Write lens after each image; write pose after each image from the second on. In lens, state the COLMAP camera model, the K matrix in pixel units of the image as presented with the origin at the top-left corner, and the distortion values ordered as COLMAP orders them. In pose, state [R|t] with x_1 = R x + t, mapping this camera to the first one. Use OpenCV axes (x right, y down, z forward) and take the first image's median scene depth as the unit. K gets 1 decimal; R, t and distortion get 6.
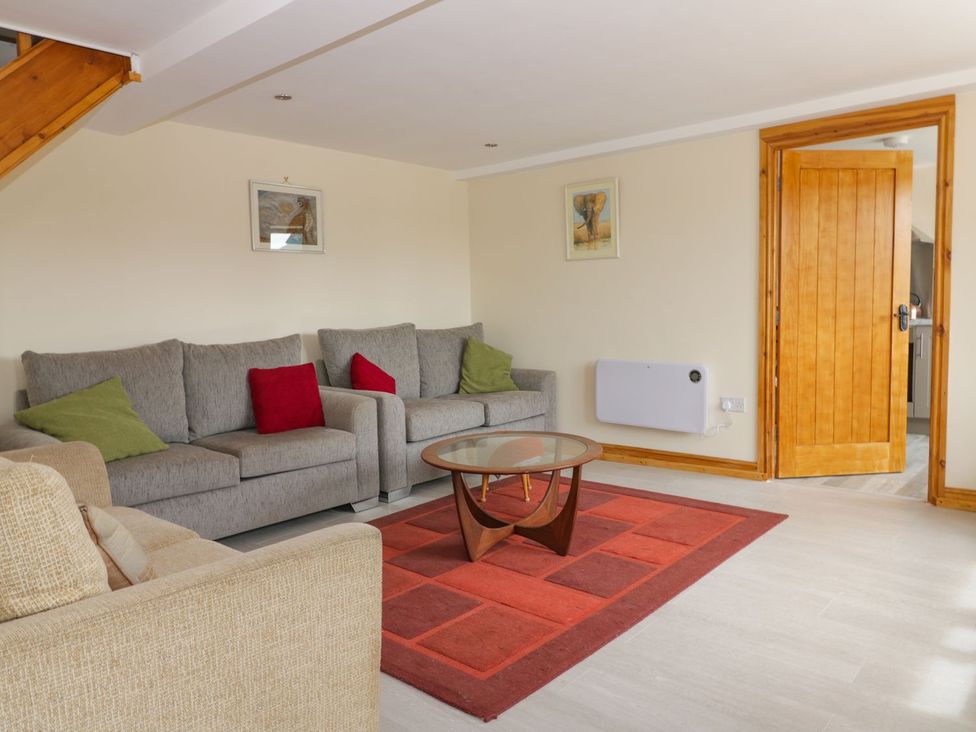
lens RADIAL K [[709.6, 0, 485.4], [0, 709.6, 363.4], [0, 0, 1]] dist [-0.007688, 0.003644]
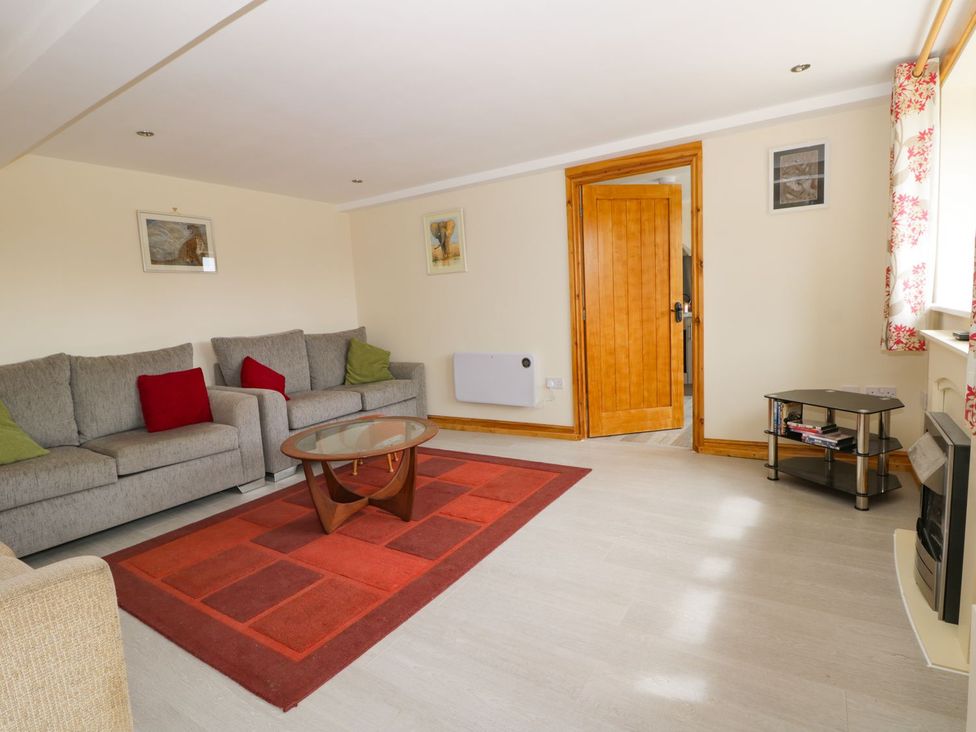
lens RADIAL K [[512.6, 0, 488.6], [0, 512.6, 369.5], [0, 0, 1]] dist [-0.018187, -0.003108]
pose [[0.987159, -0.048382, 0.152237, 0.100899], [0.043129, 0.998361, 0.037622, -0.009091], [-0.153808, -0.030573, 0.987628, 0.106724]]
